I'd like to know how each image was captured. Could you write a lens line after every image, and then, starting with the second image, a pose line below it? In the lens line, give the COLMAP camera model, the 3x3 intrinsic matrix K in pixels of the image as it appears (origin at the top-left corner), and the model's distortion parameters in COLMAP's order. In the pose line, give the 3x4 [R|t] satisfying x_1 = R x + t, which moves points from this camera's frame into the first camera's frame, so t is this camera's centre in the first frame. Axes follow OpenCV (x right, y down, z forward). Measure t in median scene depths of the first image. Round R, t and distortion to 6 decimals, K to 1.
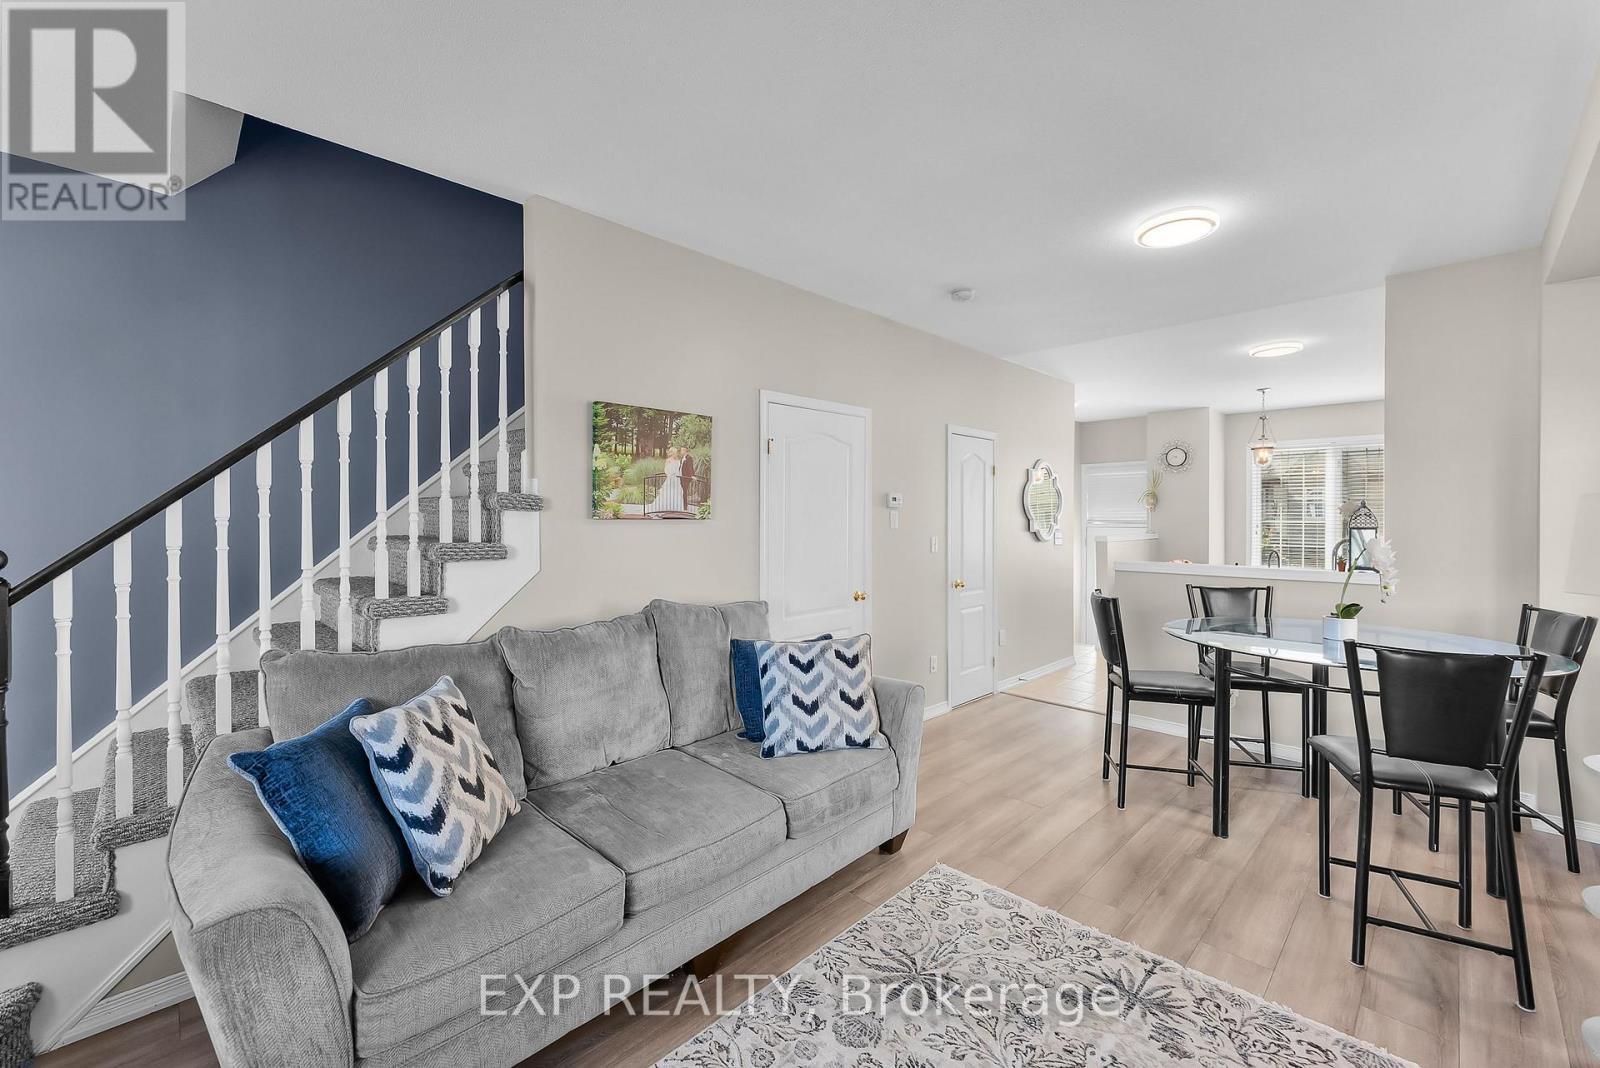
lens RADIAL K [[653.3, 0, 802.8], [0, 653.3, 516.0], [0, 0, 1]] dist [-0.001963, -0.000319]
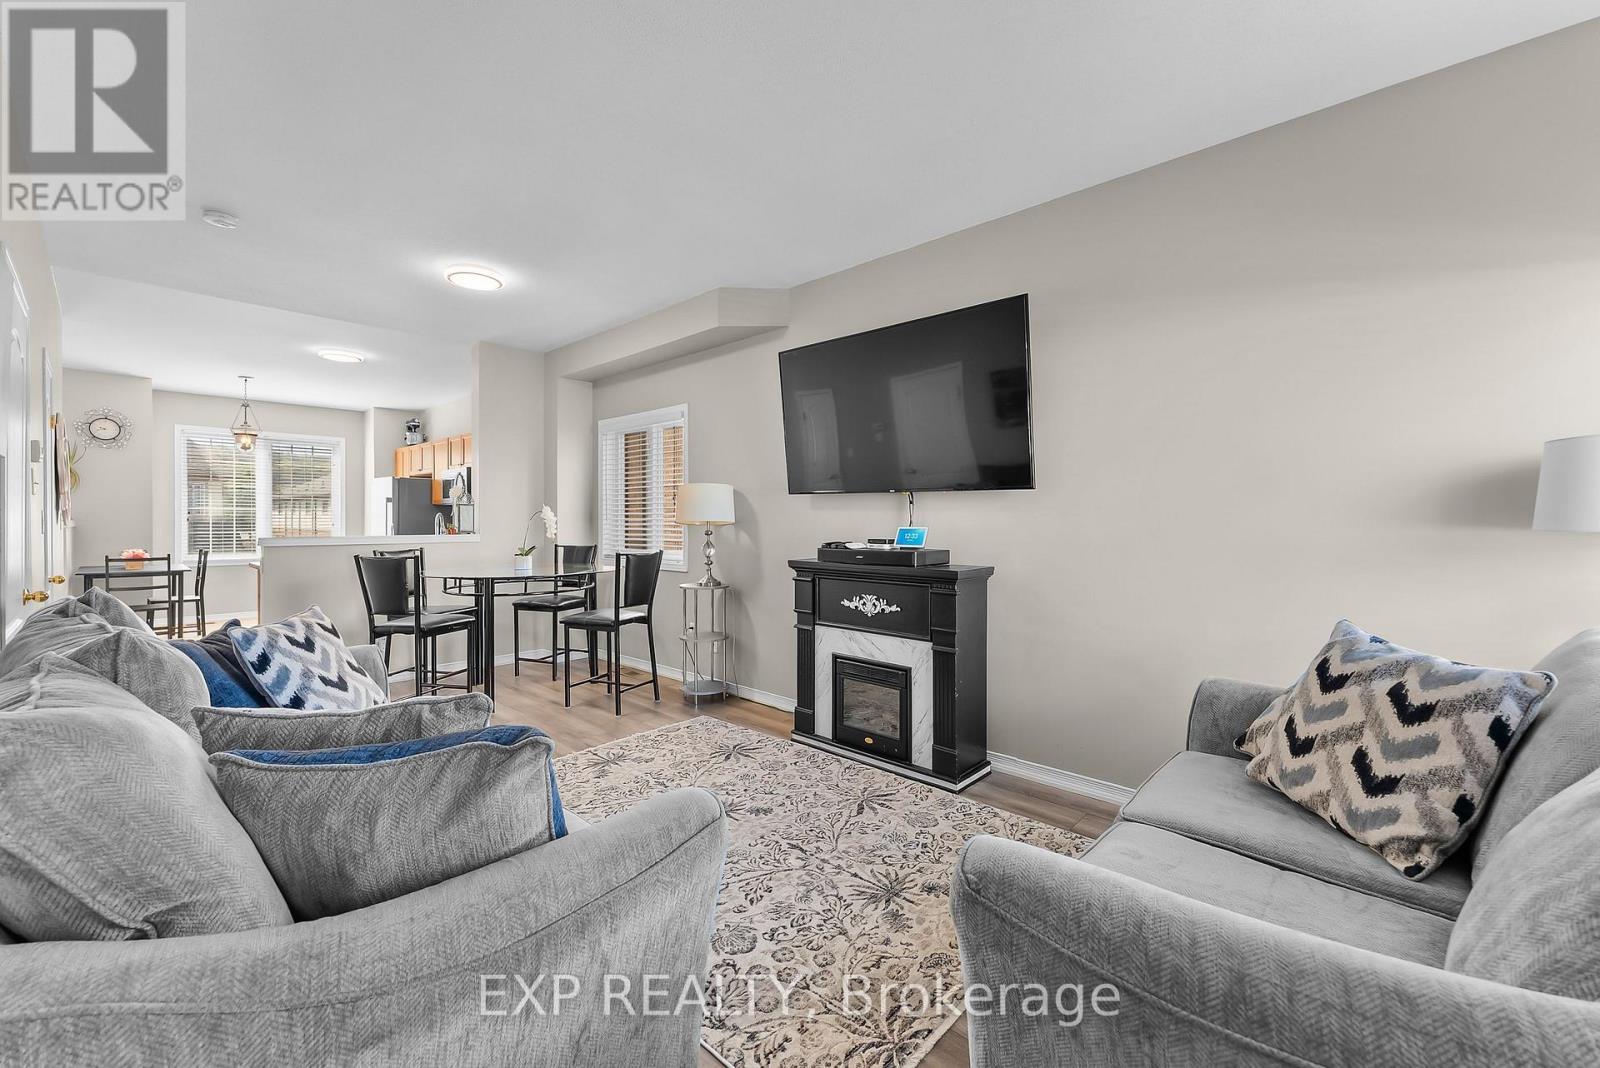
lens RADIAL K [[653.3, 0, 802.8], [0, 653.3, 516.0], [0, 0, 1]] dist [-0.001963, -0.000319]
pose [[-0.042653, 0.003004, 0.999085, -0.484626], [-0.001309, 0.999994, -0.003063, 0.036098], [-0.999089, -0.001439, -0.042648, 0.220728]]
